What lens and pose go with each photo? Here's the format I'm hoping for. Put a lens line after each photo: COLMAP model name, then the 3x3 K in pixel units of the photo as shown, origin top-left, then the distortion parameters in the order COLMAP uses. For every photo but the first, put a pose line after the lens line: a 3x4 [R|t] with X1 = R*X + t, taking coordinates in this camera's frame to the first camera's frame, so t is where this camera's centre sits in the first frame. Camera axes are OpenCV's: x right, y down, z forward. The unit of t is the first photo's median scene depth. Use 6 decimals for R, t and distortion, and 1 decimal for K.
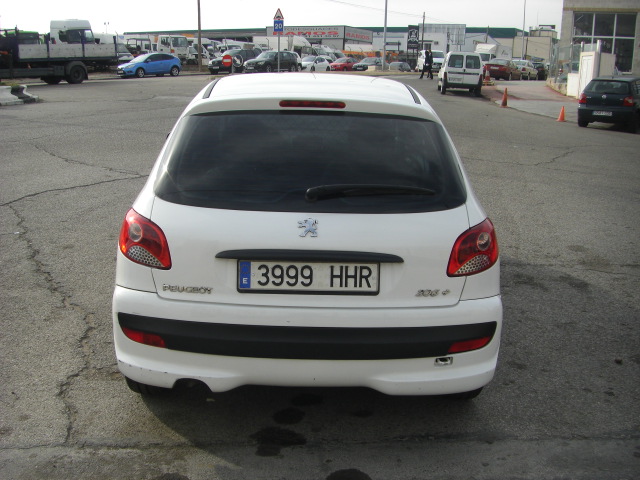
lens RADIAL K [[743.3, 0, 293.4], [0, 743.3, 243.4], [0, 0, 1]] dist [-0.169859, 0.030308]
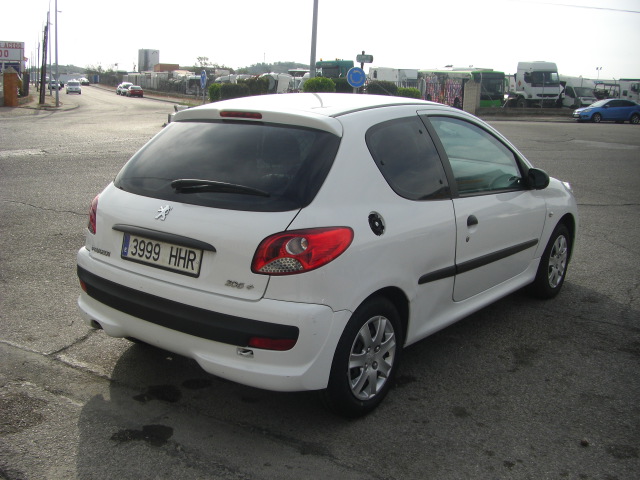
lens RADIAL K [[743.3, 0, 293.4], [0, 743.3, 243.4], [0, 0, 1]] dist [-0.169859, 0.030308]
pose [[0.774896, 0.125697, -0.619465, 0.878414], [-0.162016, 0.986785, -0.002437, -0.003127], [0.610973, 0.102251, 0.785020, 0.186614]]
